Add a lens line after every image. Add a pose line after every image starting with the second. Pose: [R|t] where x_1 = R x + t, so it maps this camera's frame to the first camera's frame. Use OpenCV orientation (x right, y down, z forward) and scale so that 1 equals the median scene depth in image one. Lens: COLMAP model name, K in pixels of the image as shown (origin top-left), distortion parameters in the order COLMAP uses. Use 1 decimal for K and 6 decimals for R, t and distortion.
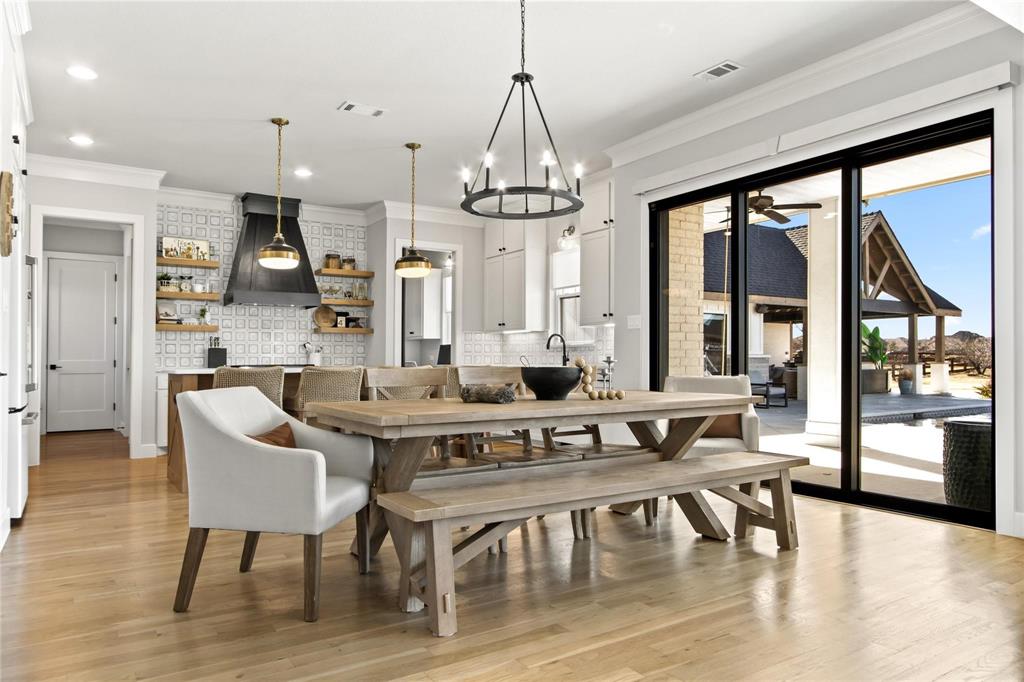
lens RADIAL K [[673.0, 0, 507.8], [0, 673.0, 351.5], [0, 0, 1]] dist [-0.010475, 0.000287]
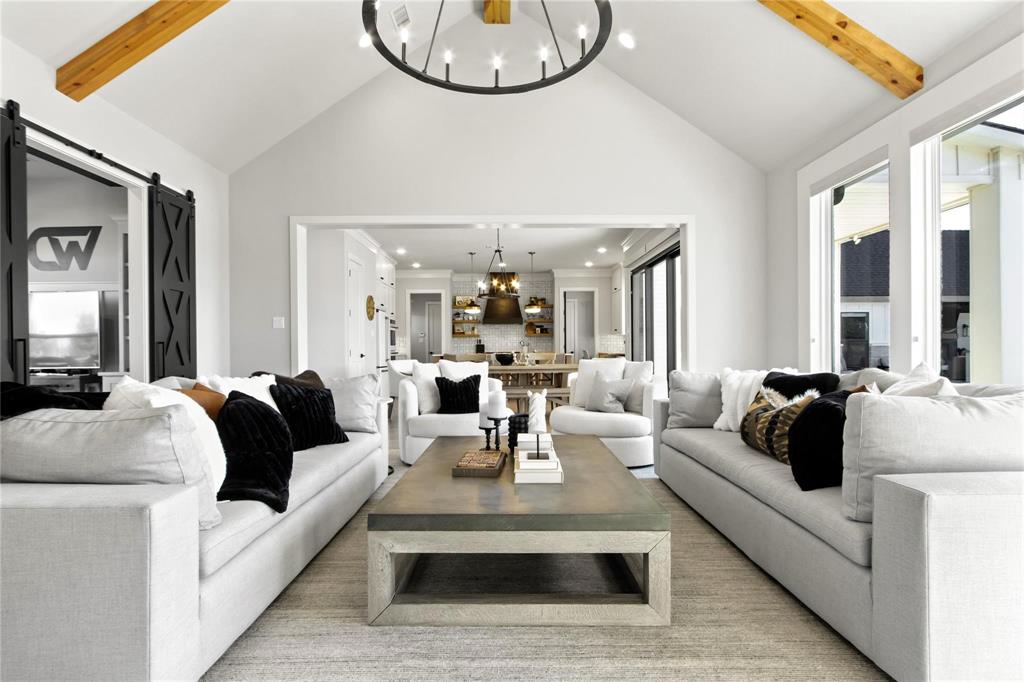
lens RADIAL K [[515.3, 0, 518.2], [0, 515.3, 347.6], [0, 0, 1]] dist [-0.006750, 0.000736]
pose [[0.845313, -0.001750, -0.534268, 0.582767], [0.009371, 0.999889, 0.011551, -0.013071], [0.534189, -0.014771, 0.845236, -0.365244]]
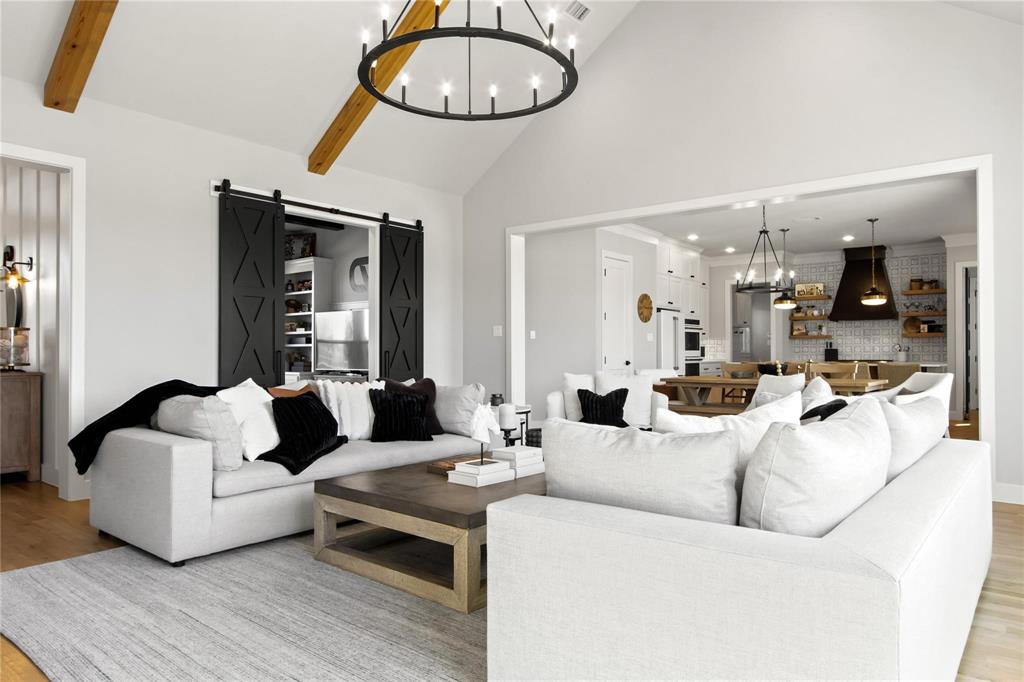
lens RADIAL K [[673.0, 0, 510.8], [0, 673.0, 340.0], [0, 0, 1]] dist [-0.010475, 0.000287]
pose [[0.302776, -0.011404, -0.952994, 0.867311], [0.011439, 0.999900, -0.008331, -0.021750], [0.952993, -0.008379, 0.302876, -0.208396]]
